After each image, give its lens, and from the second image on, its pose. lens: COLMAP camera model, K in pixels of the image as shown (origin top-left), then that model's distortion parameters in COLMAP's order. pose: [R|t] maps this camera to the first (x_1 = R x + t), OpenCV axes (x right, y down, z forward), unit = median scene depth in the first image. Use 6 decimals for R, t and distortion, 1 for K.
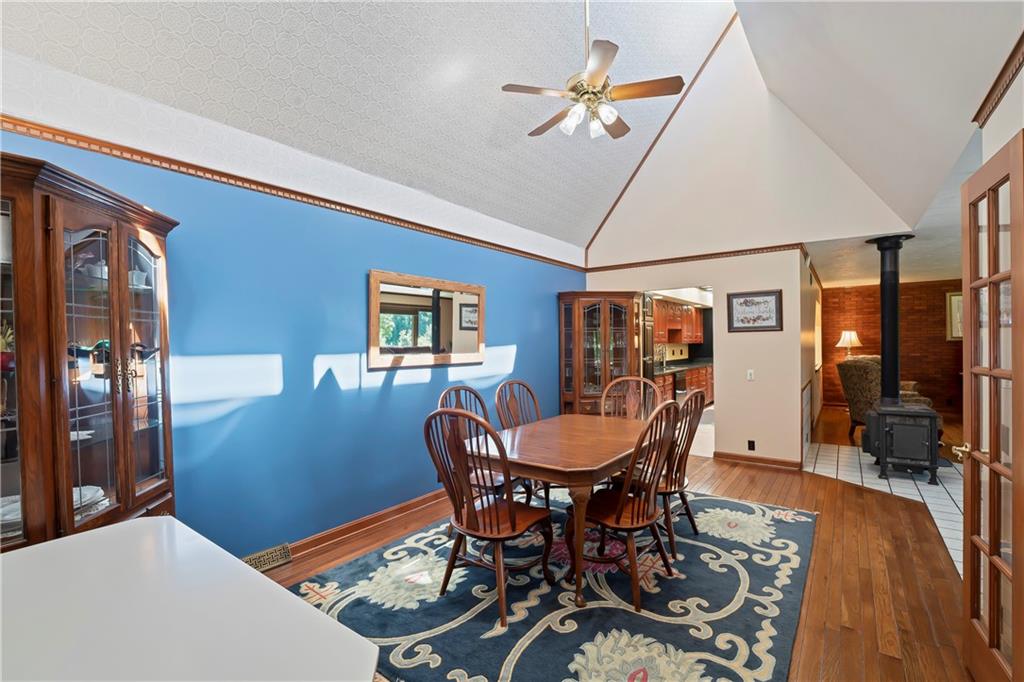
lens RADIAL K [[455.0, 0, 507.1], [0, 455.0, 343.3], [0, 0, 1]] dist [-0.004819, -0.000436]
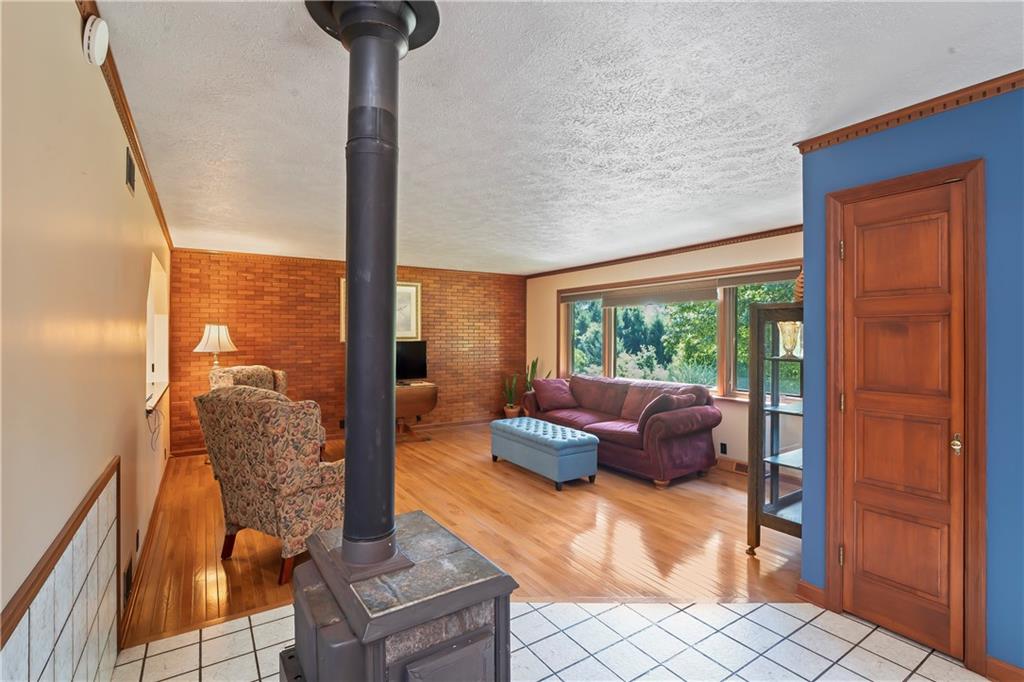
lens RADIAL K [[455.0, 0, 503.8], [0, 455.0, 337.6], [0, 0, 1]] dist [-0.004819, -0.000436]
pose [[0.338431, 0.013480, 0.940894, 0.337824], [-0.003298, 0.999908, -0.013139, -0.004089], [-0.940985, 0.001343, 0.338445, 0.466193]]
